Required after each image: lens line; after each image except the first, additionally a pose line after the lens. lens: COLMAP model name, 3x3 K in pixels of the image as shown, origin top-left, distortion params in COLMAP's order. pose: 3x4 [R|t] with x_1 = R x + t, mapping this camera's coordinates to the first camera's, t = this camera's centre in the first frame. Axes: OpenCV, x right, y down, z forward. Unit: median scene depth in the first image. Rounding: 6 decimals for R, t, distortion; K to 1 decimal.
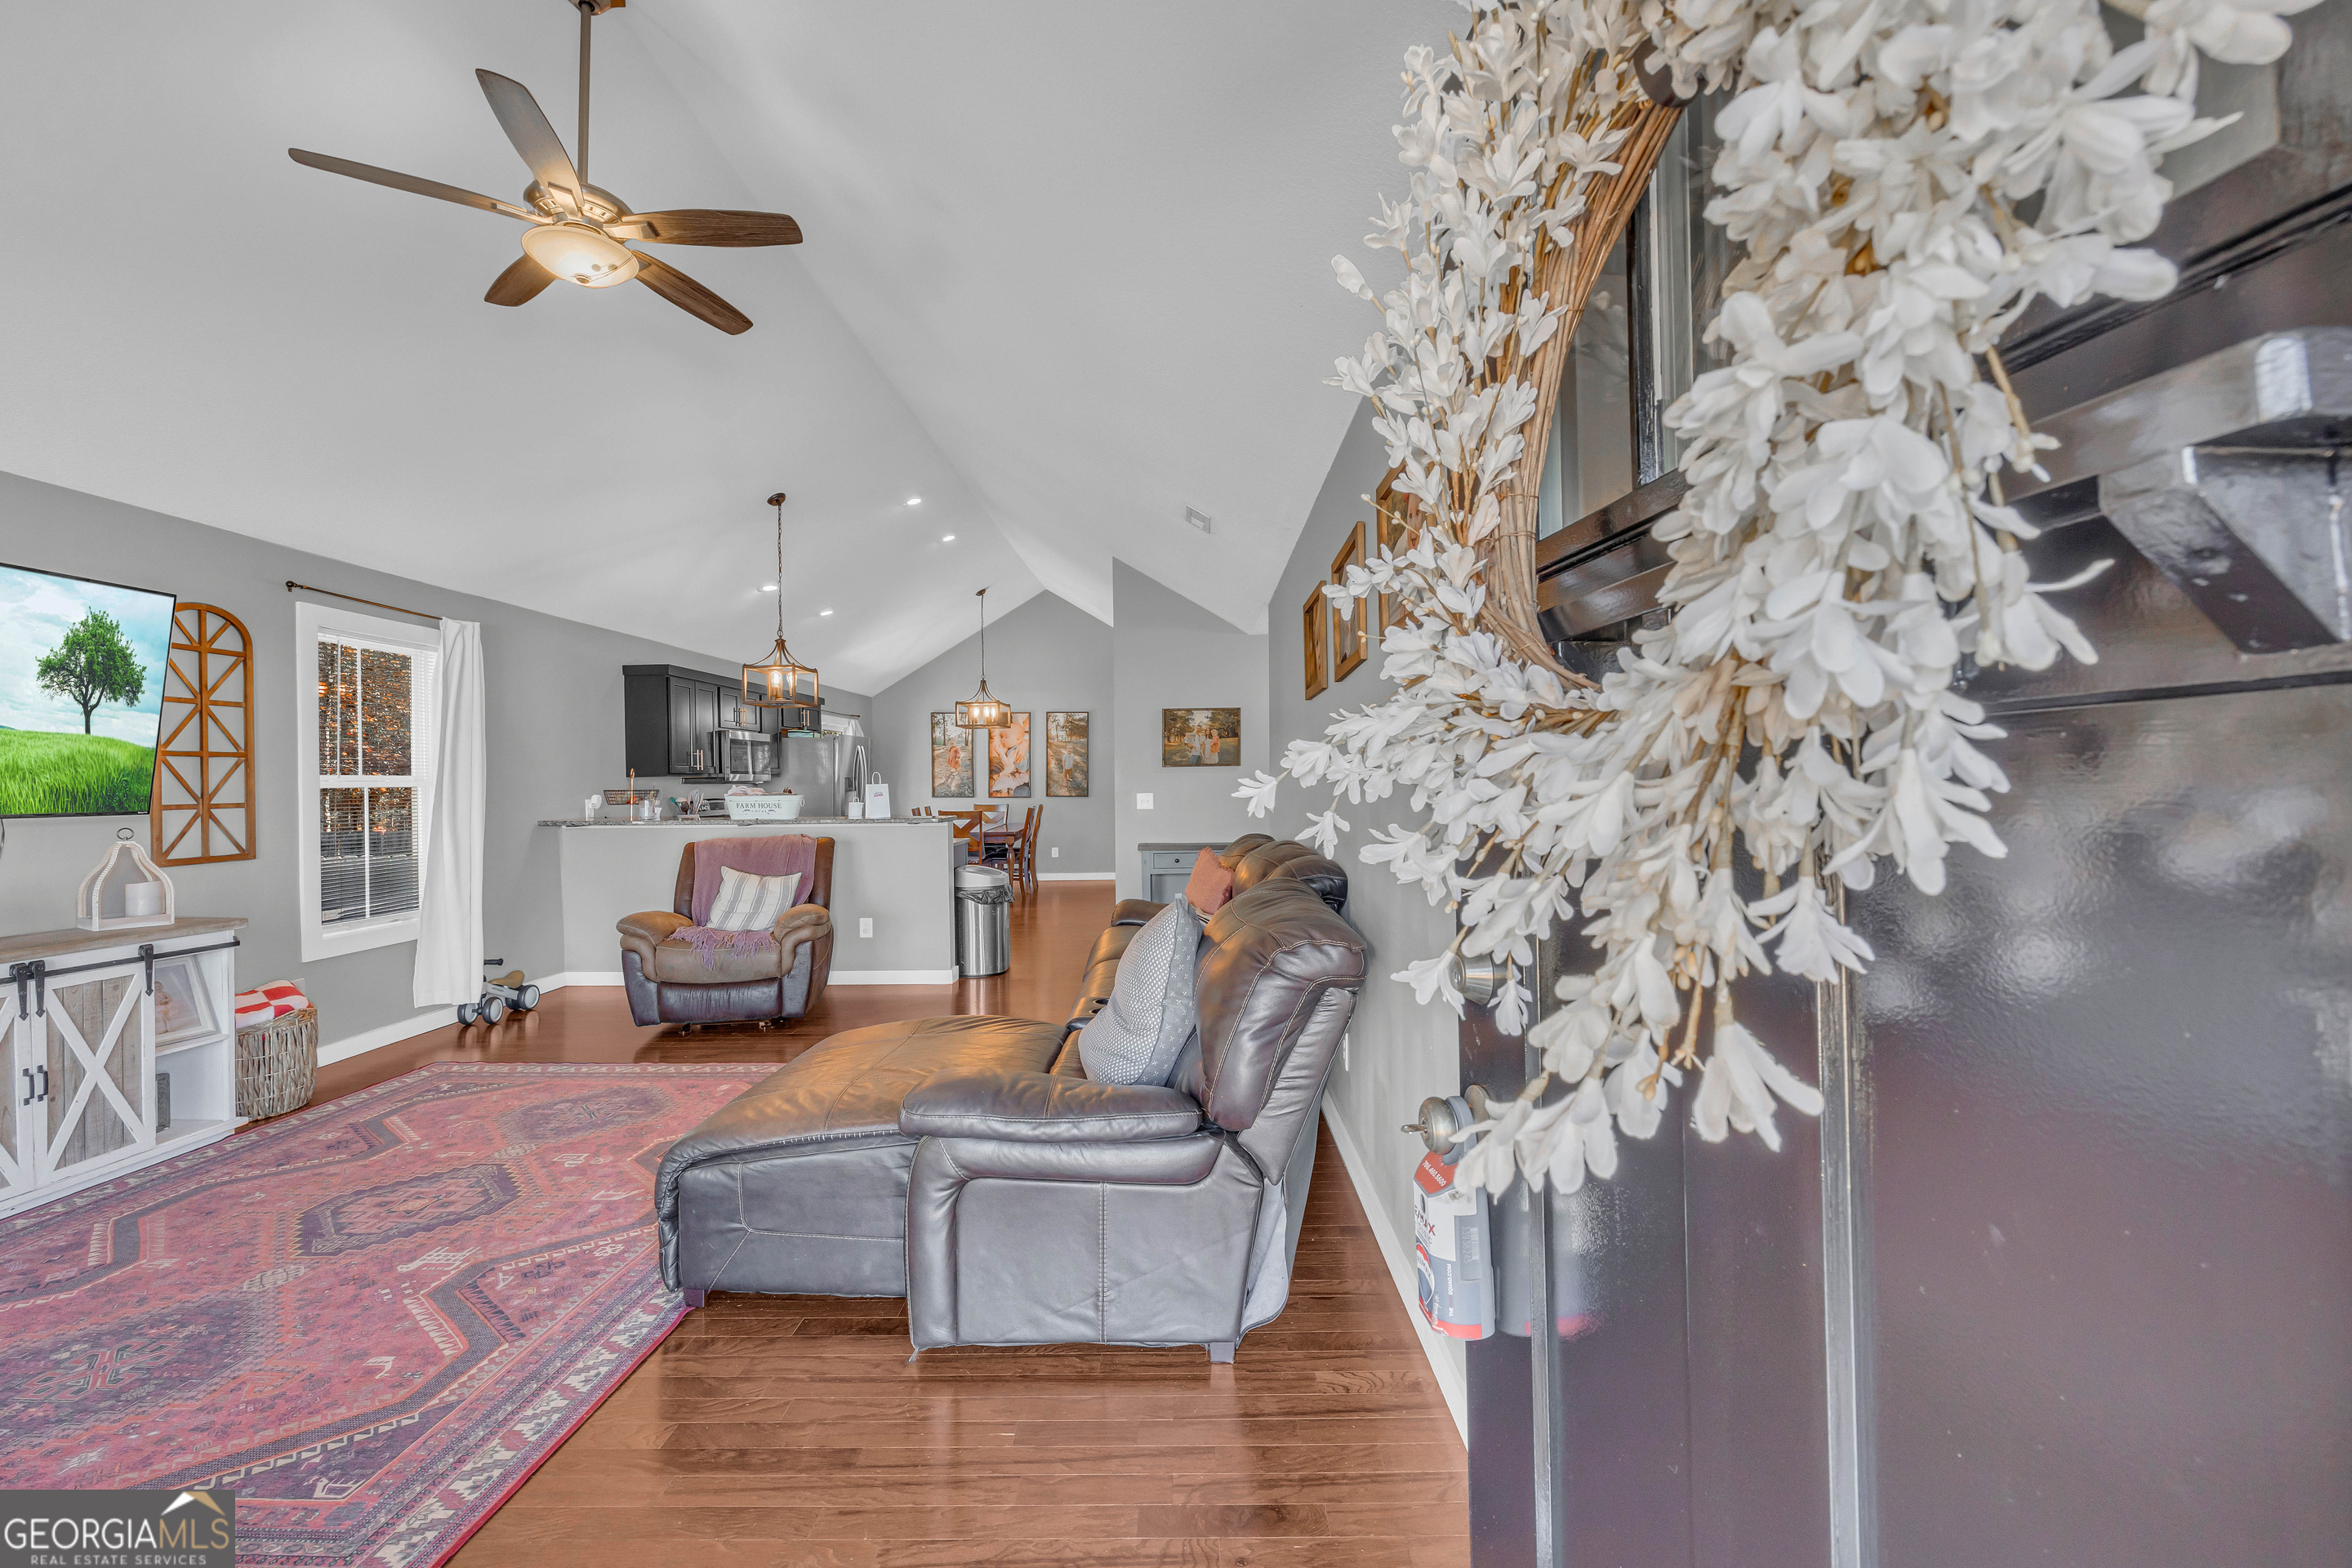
lens RADIAL K [[959.3, 0, 1175.1], [0, 959.3, 777.6], [0, 0, 1]] dist [-0.002649, 0.000118]
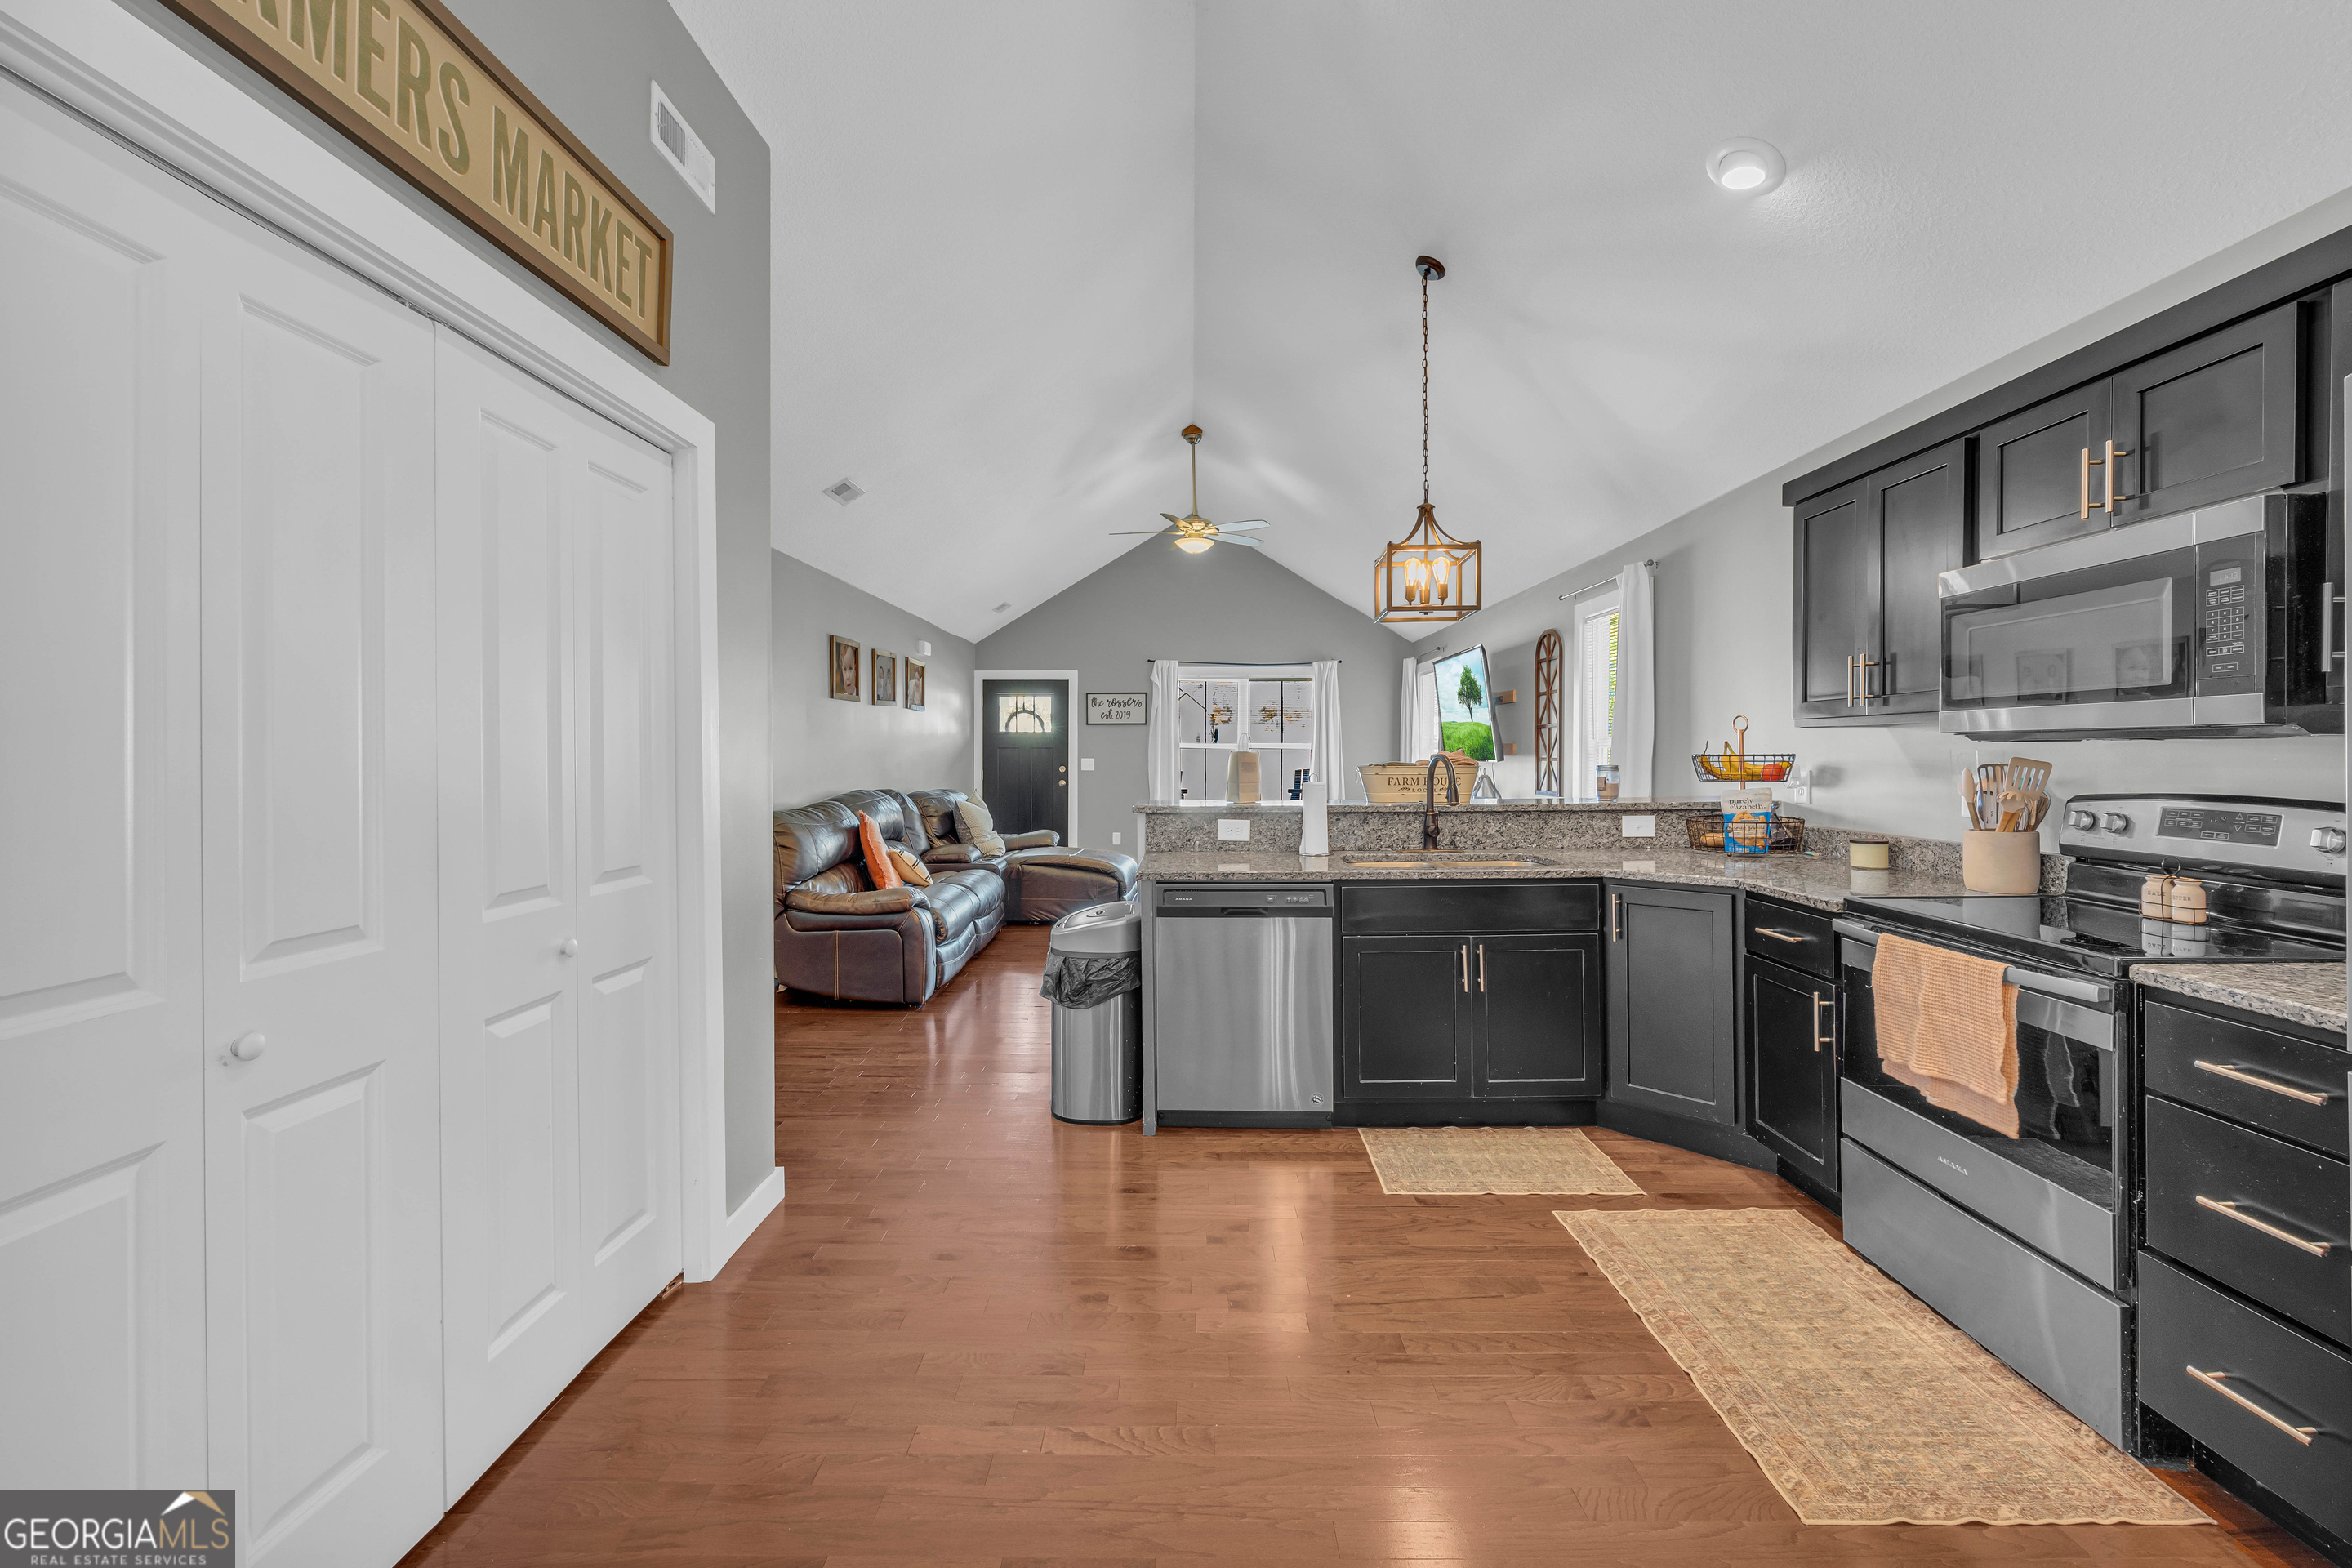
lens RADIAL K [[928.2, 0, 1177.0], [0, 928.2, 753.4], [0, 0, 1]] dist [-0.000276, 0.000029]
pose [[-0.999924, 0.010843, -0.005932, -0.407822], [0.010859, 0.999937, -0.002784, 0.016821], [0.005902, -0.002848, -0.999979, 2.538708]]
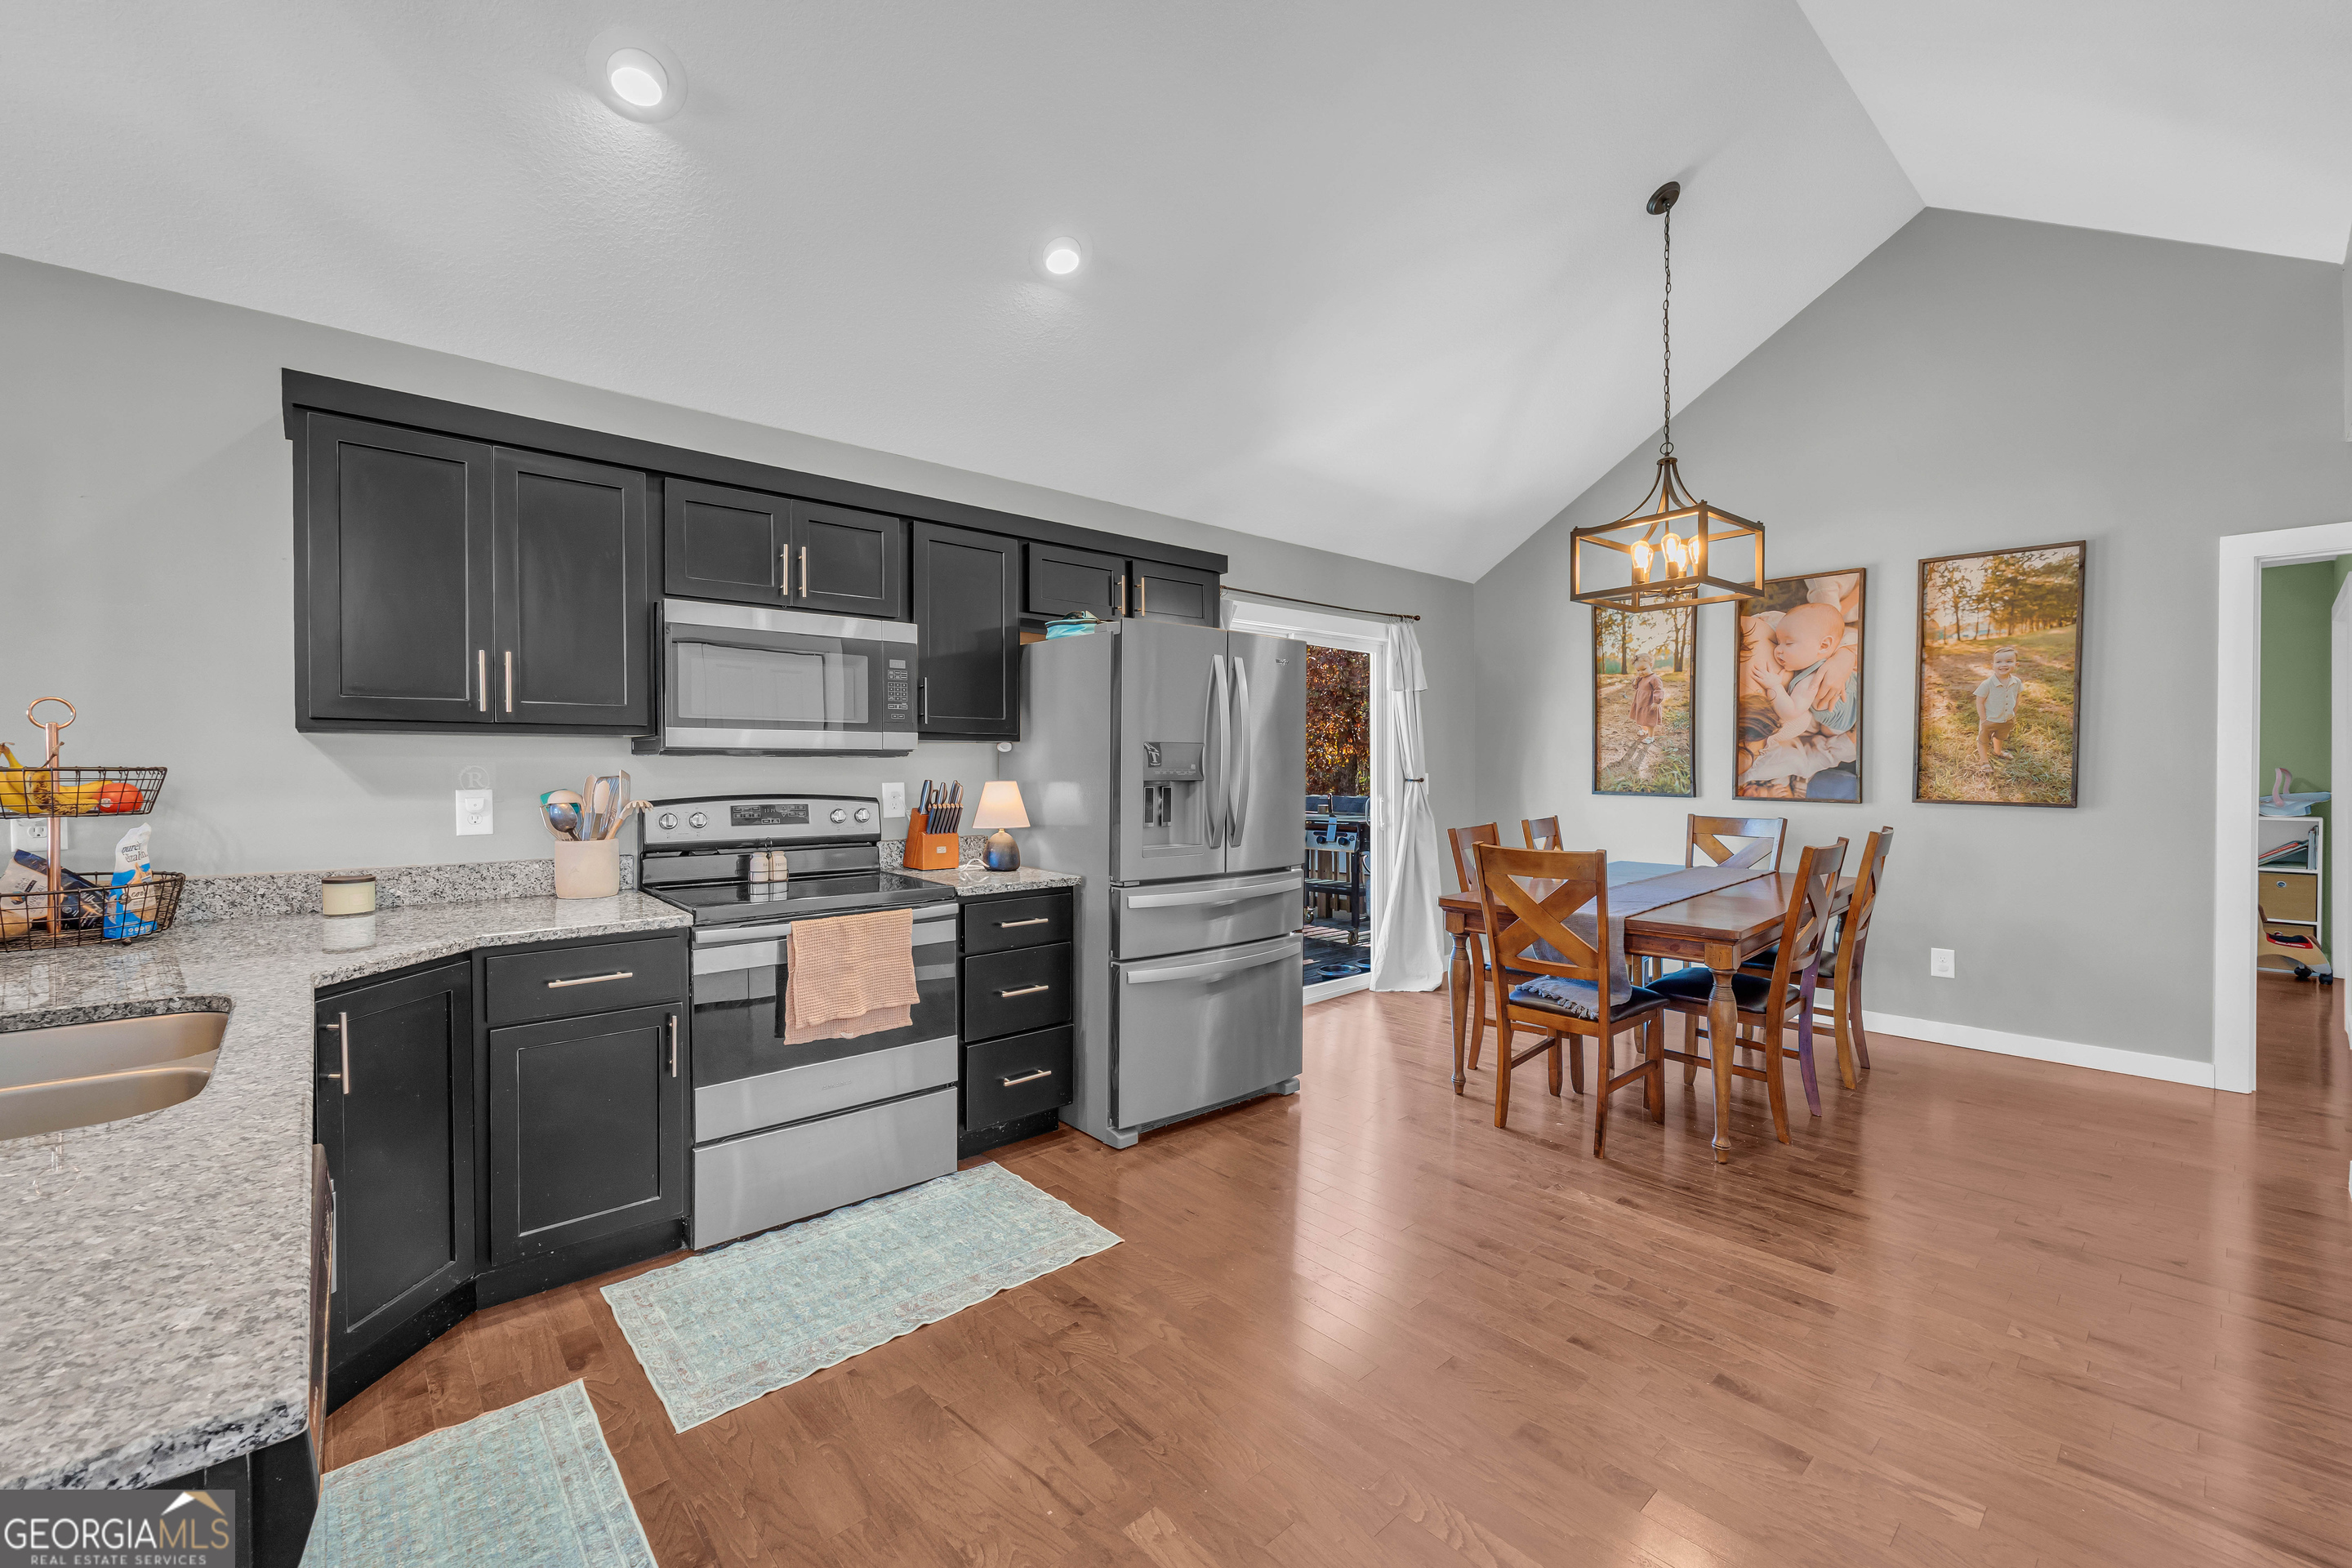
lens RADIAL K [[959.3, 0, 1175.1], [0, 959.3, 777.6], [0, 0, 1]] dist [-0.002649, 0.000118]
pose [[0.667750, 0.019115, -0.744140, -0.167033], [-0.003691, 0.999743, 0.022369, 0.011934], [0.744376, -0.012190, 0.667649, 1.739142]]
